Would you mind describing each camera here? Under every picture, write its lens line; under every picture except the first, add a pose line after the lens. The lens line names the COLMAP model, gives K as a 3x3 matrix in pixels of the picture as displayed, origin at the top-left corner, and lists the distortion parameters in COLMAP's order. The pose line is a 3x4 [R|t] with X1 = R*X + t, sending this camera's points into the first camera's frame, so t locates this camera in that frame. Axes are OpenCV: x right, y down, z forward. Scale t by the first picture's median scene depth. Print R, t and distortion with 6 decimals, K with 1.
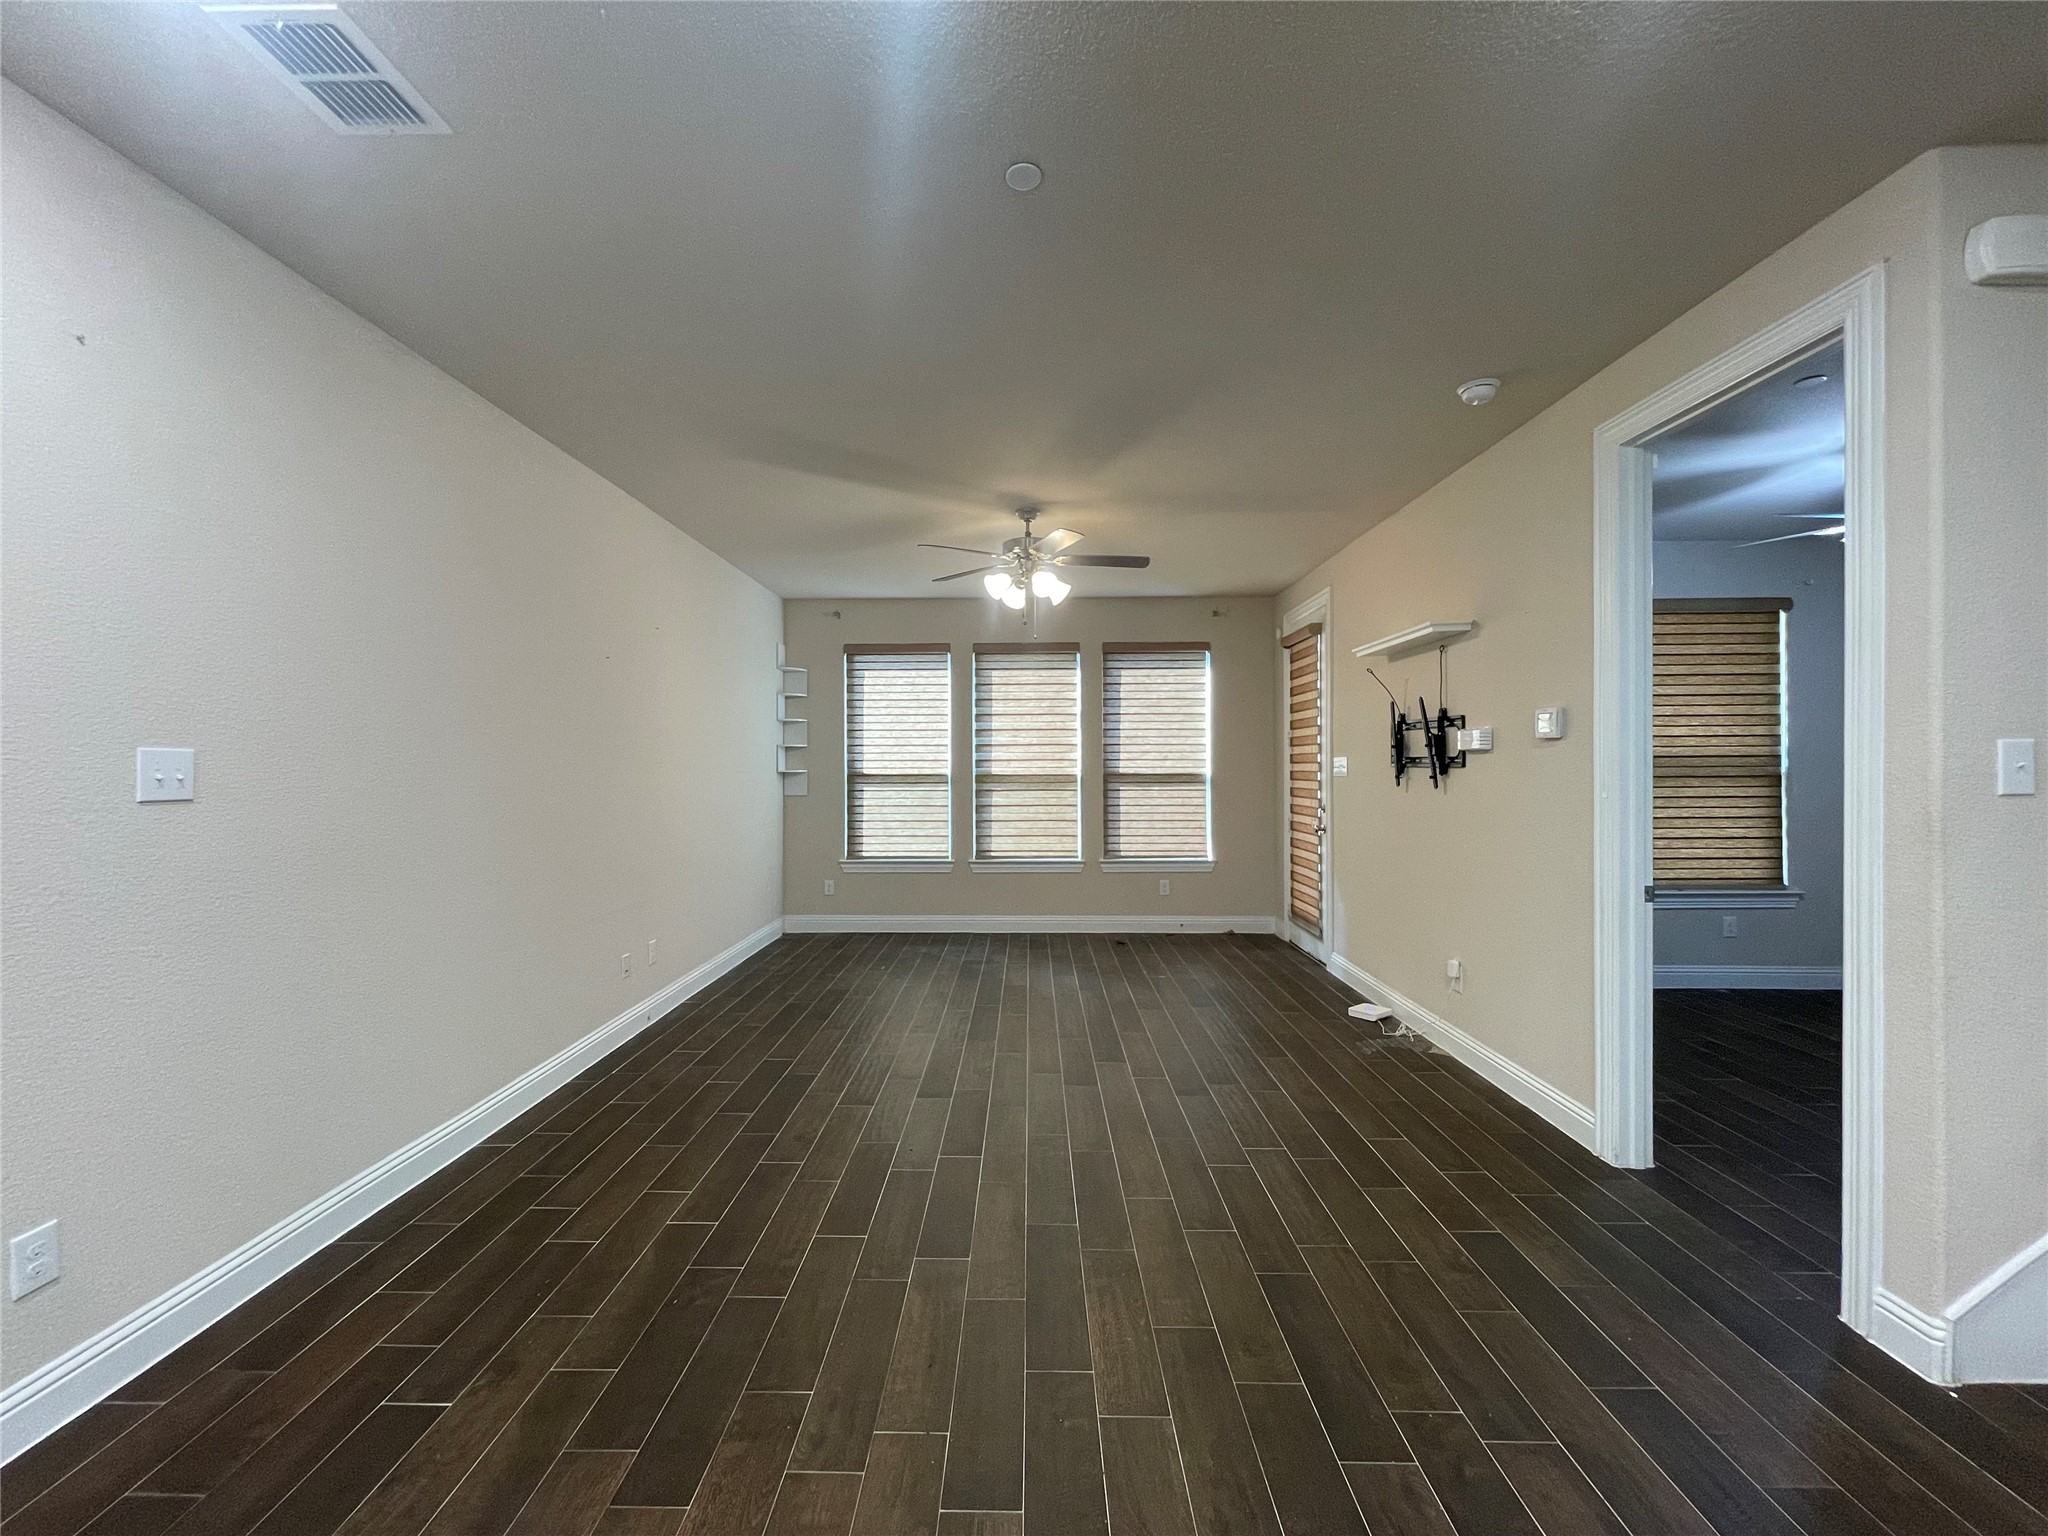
lens RADIAL K [[826.6, 0, 1011.3], [0, 826.6, 763.4], [0, 0, 1]] dist [-0.003028, 0.000253]
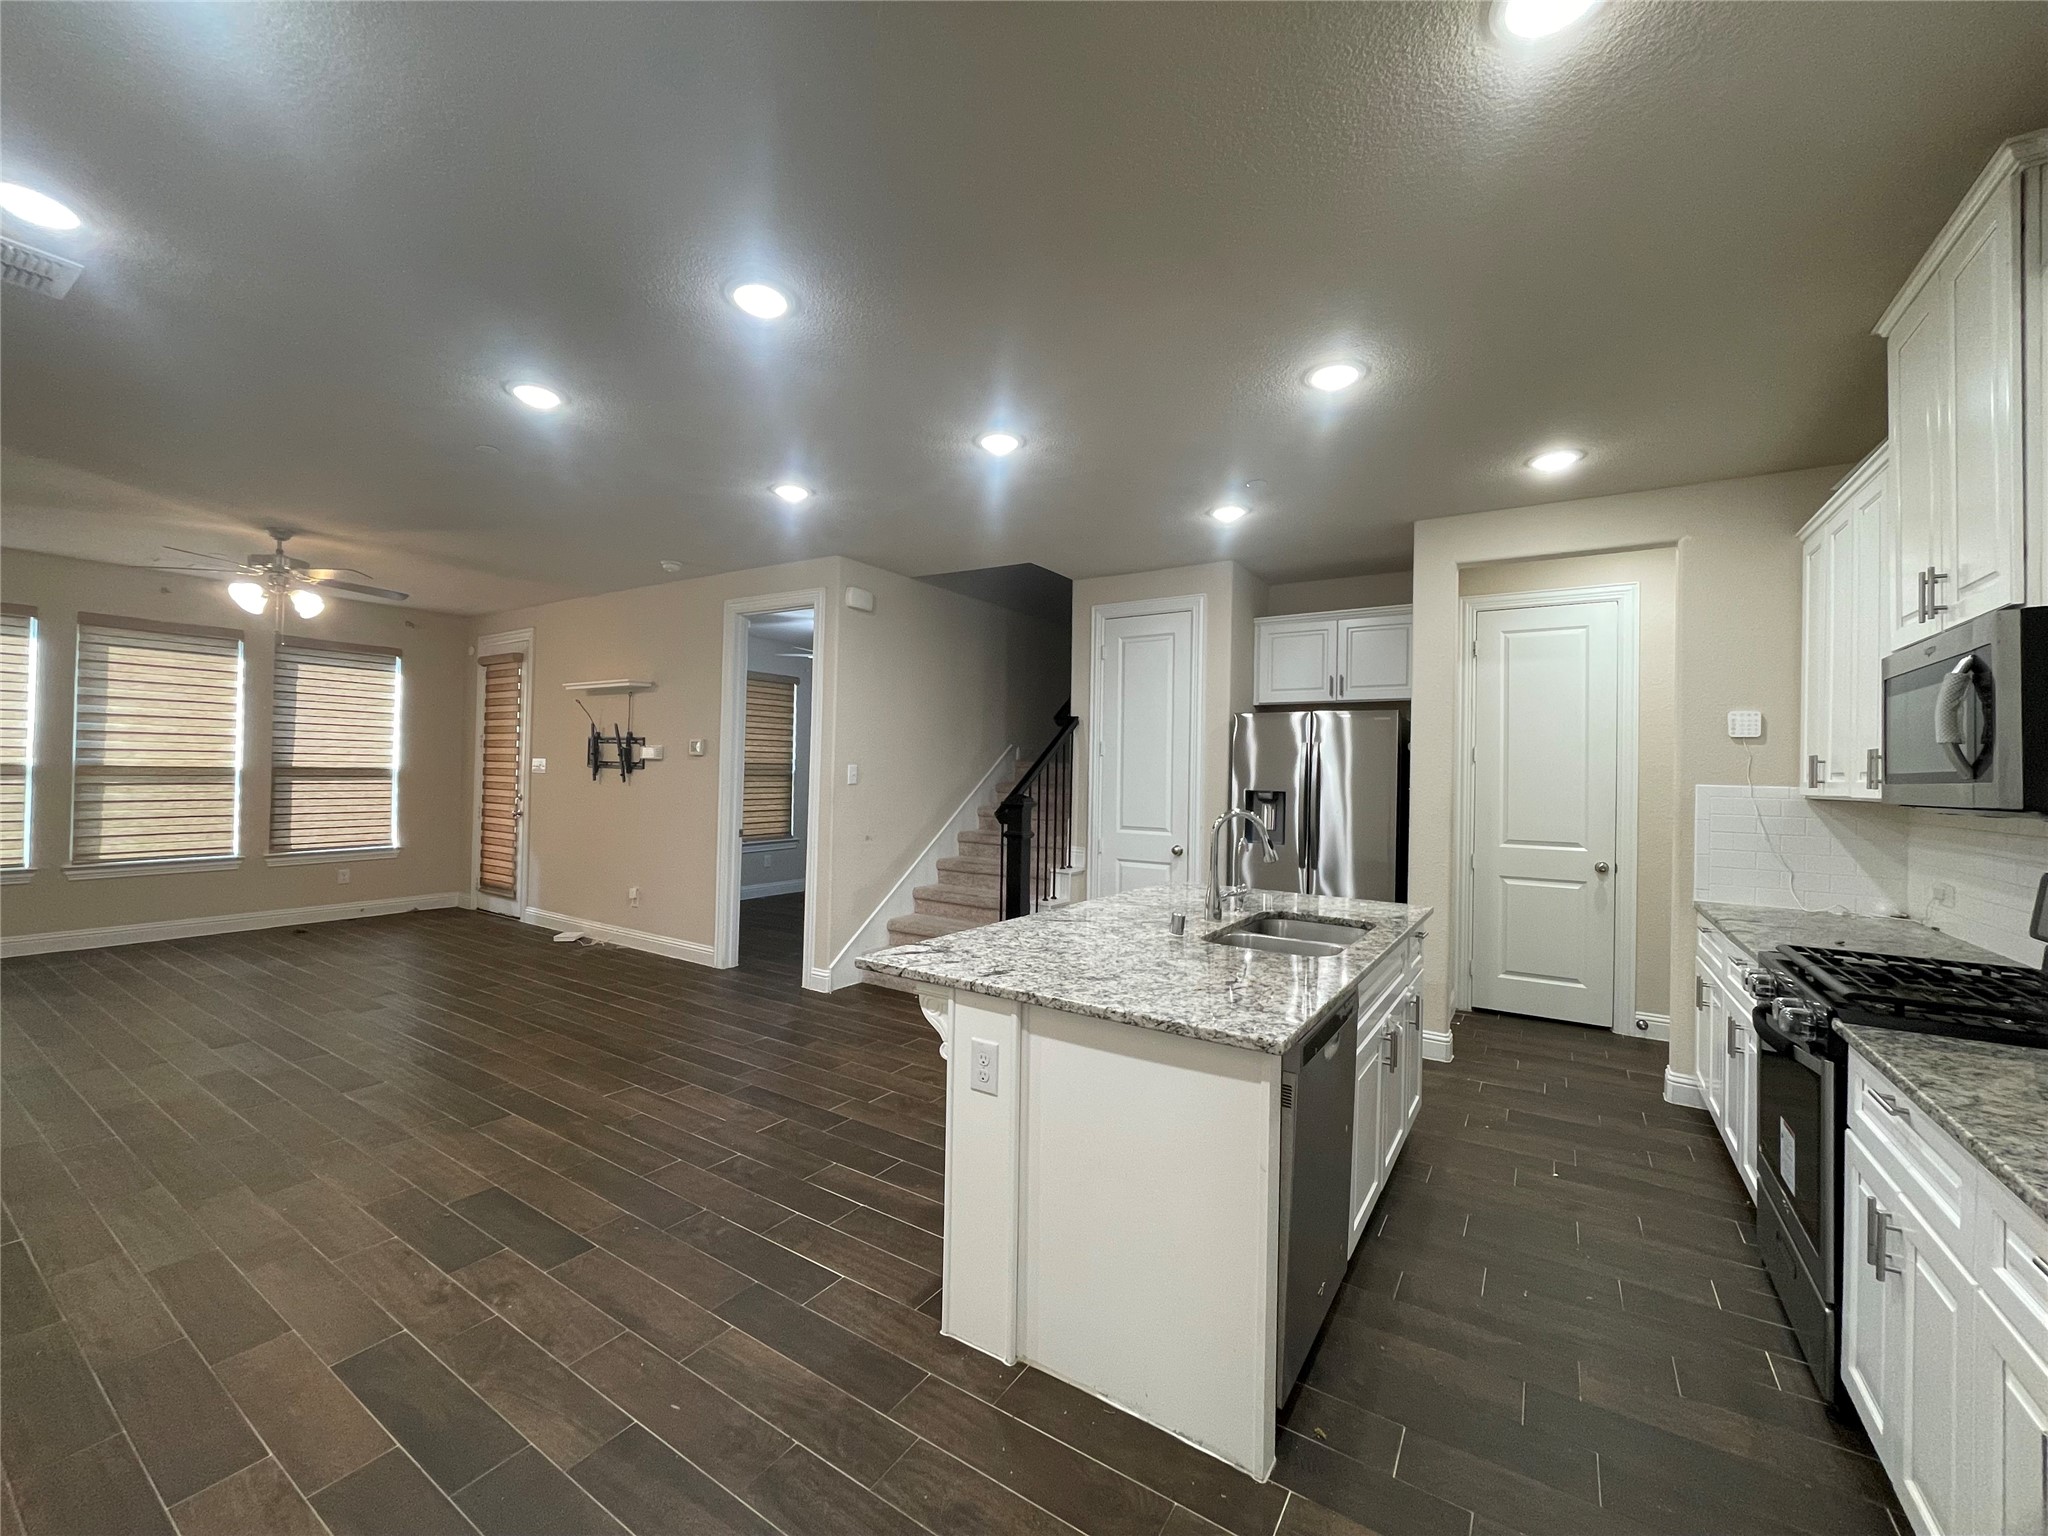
lens RADIAL K [[826.6, 0, 1016.9], [0, 826.6, 760.9], [0, 0, 1]] dist [-0.003028, 0.000253]
pose [[0.528619, 0.023583, 0.848532, -0.256627], [-0.026070, 0.999593, -0.011540, -0.006650], [-0.848459, -0.016021, 0.529019, -0.280936]]
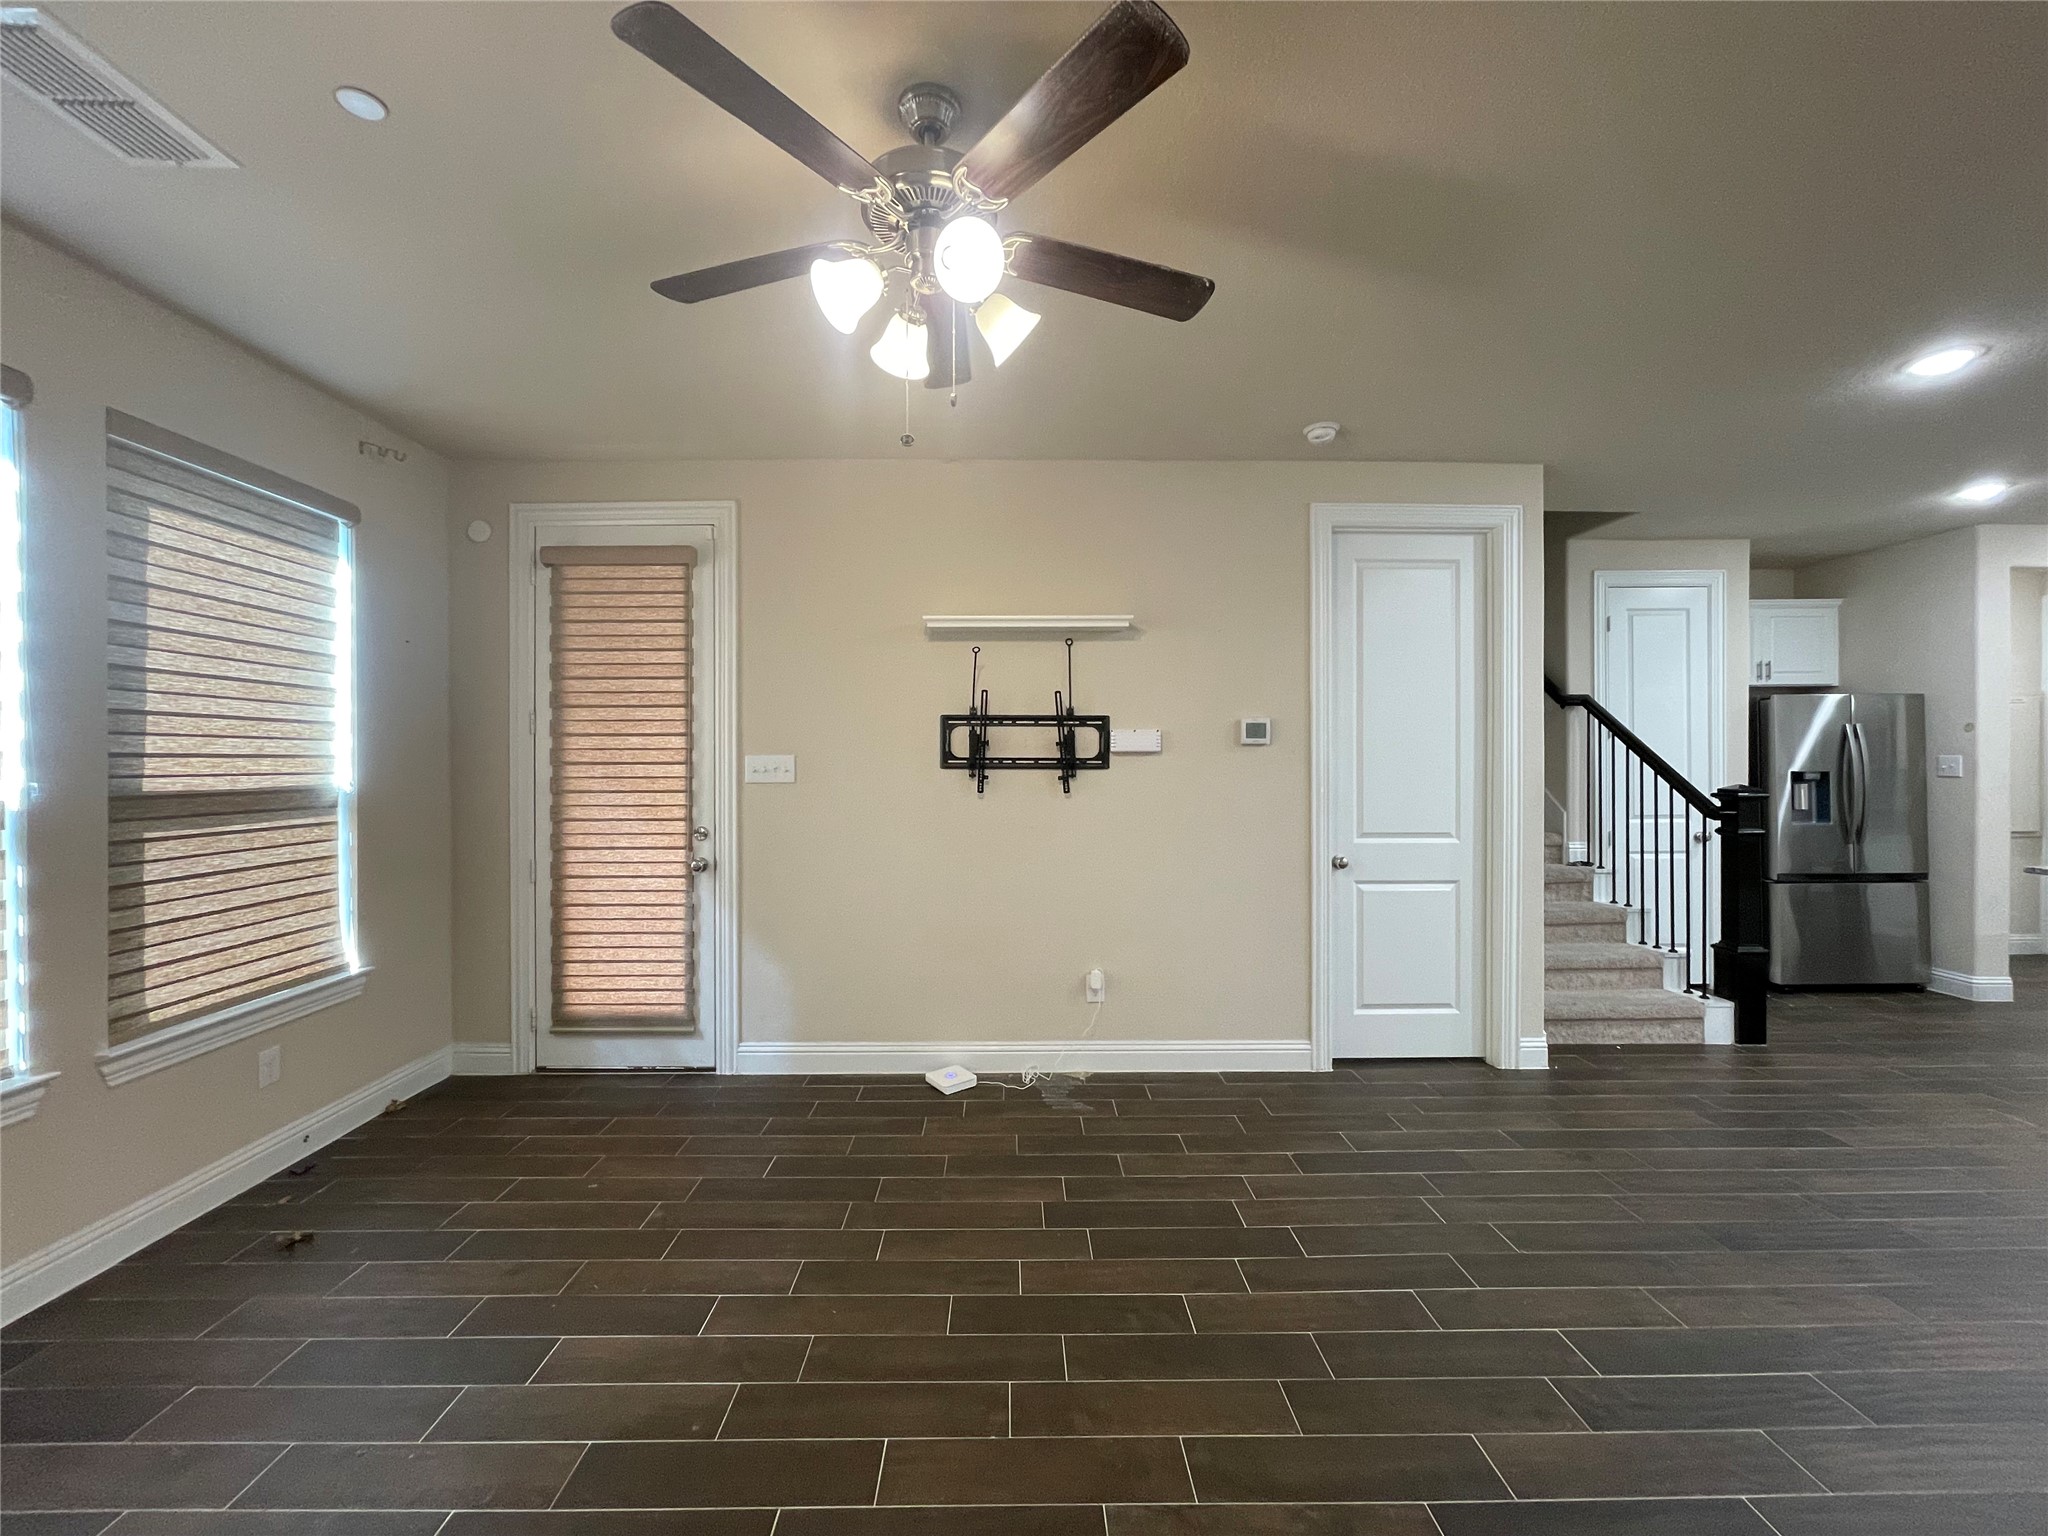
lens RADIAL K [[826.6, 0, 1019.6], [0, 826.6, 763.7], [0, 0, 1]] dist [-0.003028, 0.000253]
pose [[-0.033626, 0.000345, 0.999434, -0.239237], [-0.000493, 1.000000, -0.000362, -0.000792], [-0.999434, -0.000505, -0.033626, 0.642215]]
